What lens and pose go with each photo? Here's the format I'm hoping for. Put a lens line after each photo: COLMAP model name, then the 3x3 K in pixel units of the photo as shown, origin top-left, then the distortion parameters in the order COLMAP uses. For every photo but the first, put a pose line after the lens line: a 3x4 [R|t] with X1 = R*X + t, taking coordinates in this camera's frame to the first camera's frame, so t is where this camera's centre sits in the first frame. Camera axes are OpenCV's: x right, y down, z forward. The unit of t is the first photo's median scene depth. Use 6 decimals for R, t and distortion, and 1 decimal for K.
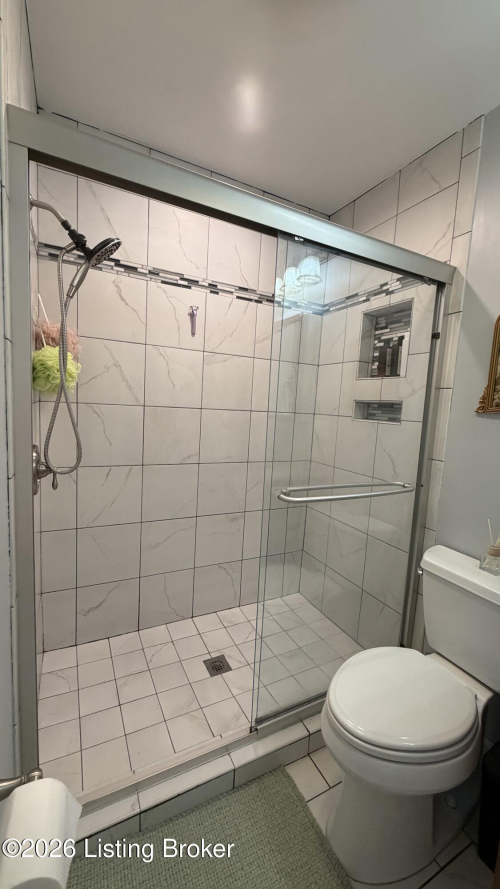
lens RADIAL K [[357.1, 0, 246.2], [0, 357.1, 444.1], [0, 0, 1]] dist [0.000226, 0.000486]
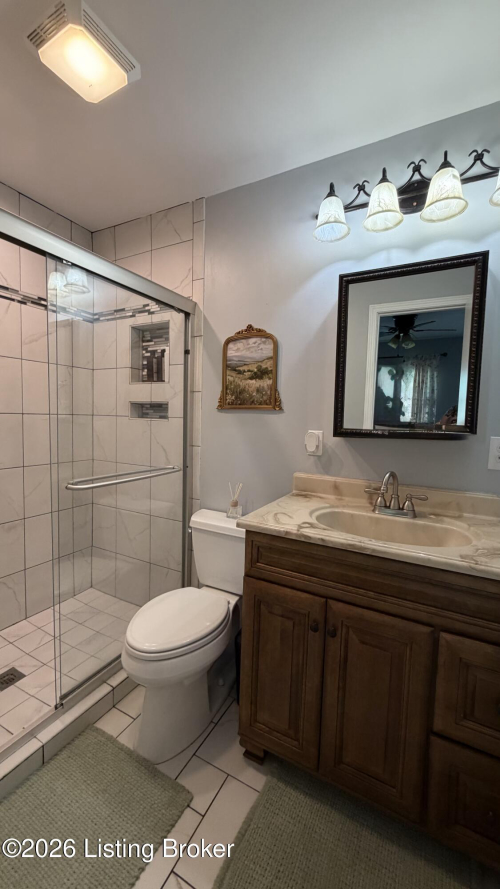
lens RADIAL K [[357.1, 0, 250.8], [0, 357.1, 441.8], [0, 0, 1]] dist [0.000226, 0.000486]
pose [[0.819793, -0.073062, 0.567980, -0.045559], [0.081104, 0.996643, 0.011141, 0.029181], [-0.566888, 0.036932, 0.822967, -0.190755]]
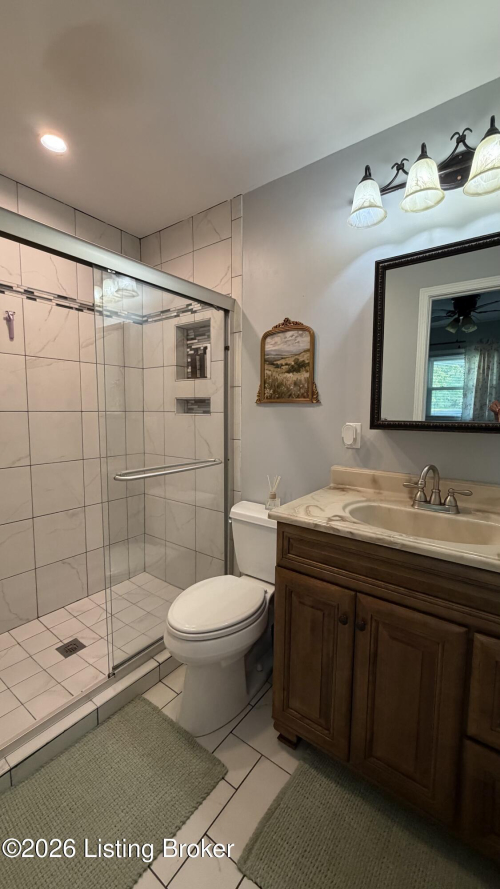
lens RADIAL K [[357.1, 0, 249.2], [0, 357.1, 441.7], [0, 0, 1]] dist [0.000226, 0.000486]
pose [[0.896043, -0.088876, 0.434980, -0.012893], [0.090953, 0.995725, 0.016087, 0.033271], [-0.434550, 0.025148, 0.900296, -0.229742]]
